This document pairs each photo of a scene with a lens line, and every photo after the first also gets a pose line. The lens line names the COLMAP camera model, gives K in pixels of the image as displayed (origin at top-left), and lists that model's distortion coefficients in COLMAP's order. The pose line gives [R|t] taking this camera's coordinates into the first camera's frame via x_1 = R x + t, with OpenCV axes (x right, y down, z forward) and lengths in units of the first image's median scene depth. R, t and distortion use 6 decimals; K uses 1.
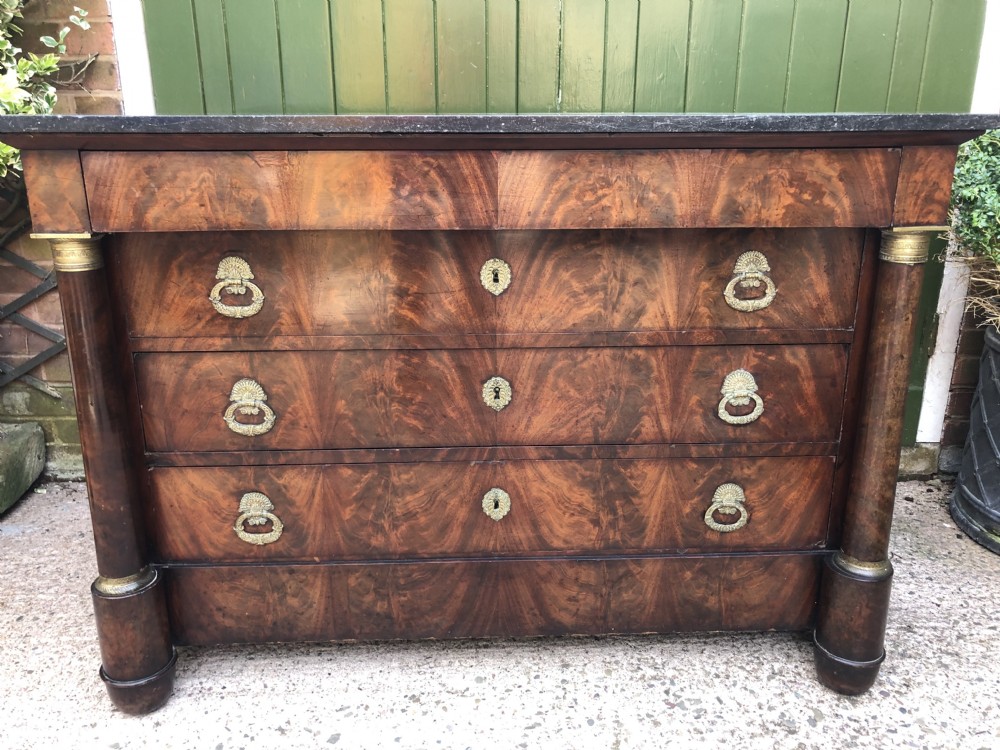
lens RADIAL K [[838.0, 0, 499.6], [0, 838.0, 361.2], [0, 0, 1]] dist [0.019979, -0.004183]
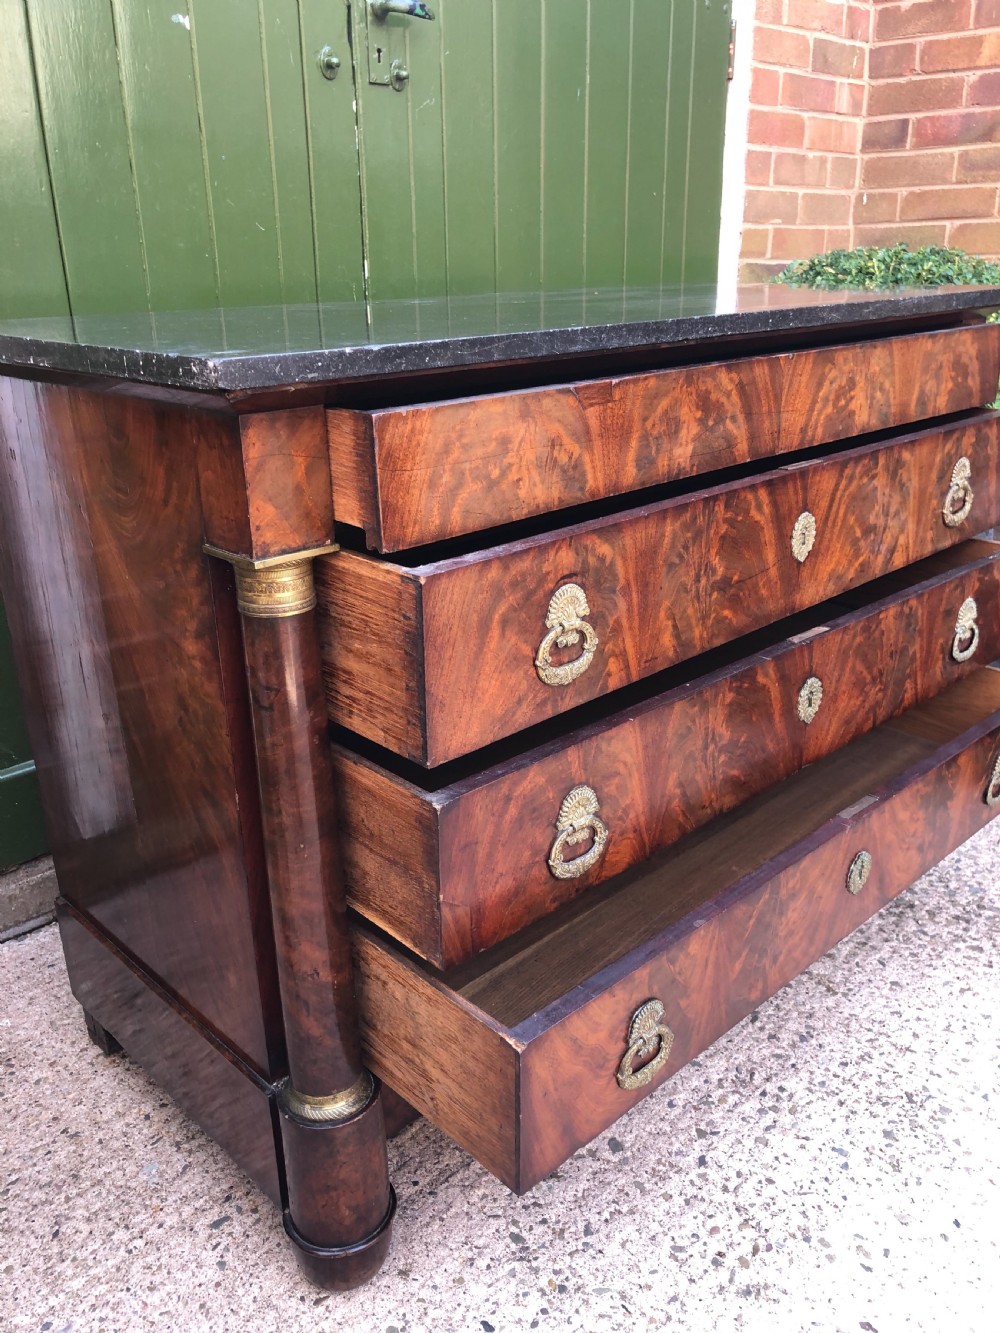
lens RADIAL K [[1117.1, 0, 516.3], [0, 1117.1, 664.4], [0, 0, 1]] dist [0.019979, -0.004183]
pose [[0.731954, -0.249110, 0.634183, -0.781653], [0.210678, 0.967902, 0.137039, -0.127371], [-0.647965, 0.033302, 0.760942, 0.267310]]
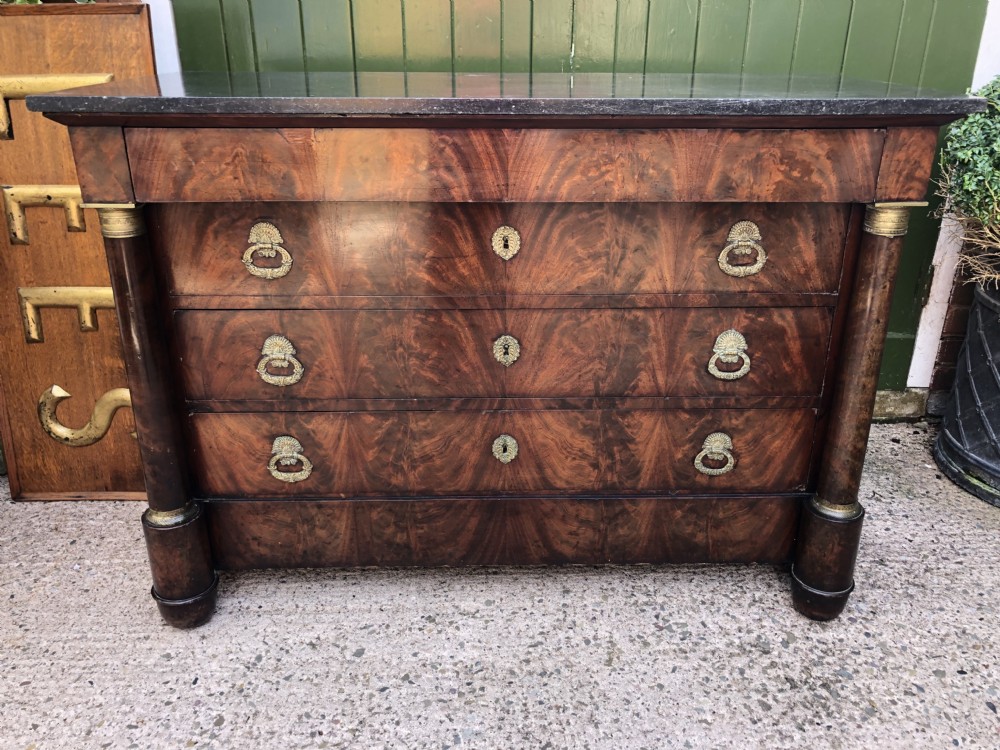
lens RADIAL K [[838.0, 0, 505.5], [0, 838.0, 361.5], [0, 0, 1]] dist [0.019979, -0.004183]
pose [[0.999880, 0.010738, -0.011150, 0.007633], [-0.009662, 0.995674, 0.092409, -0.045515], [0.012094, -0.092290, 0.995659, -0.083125]]
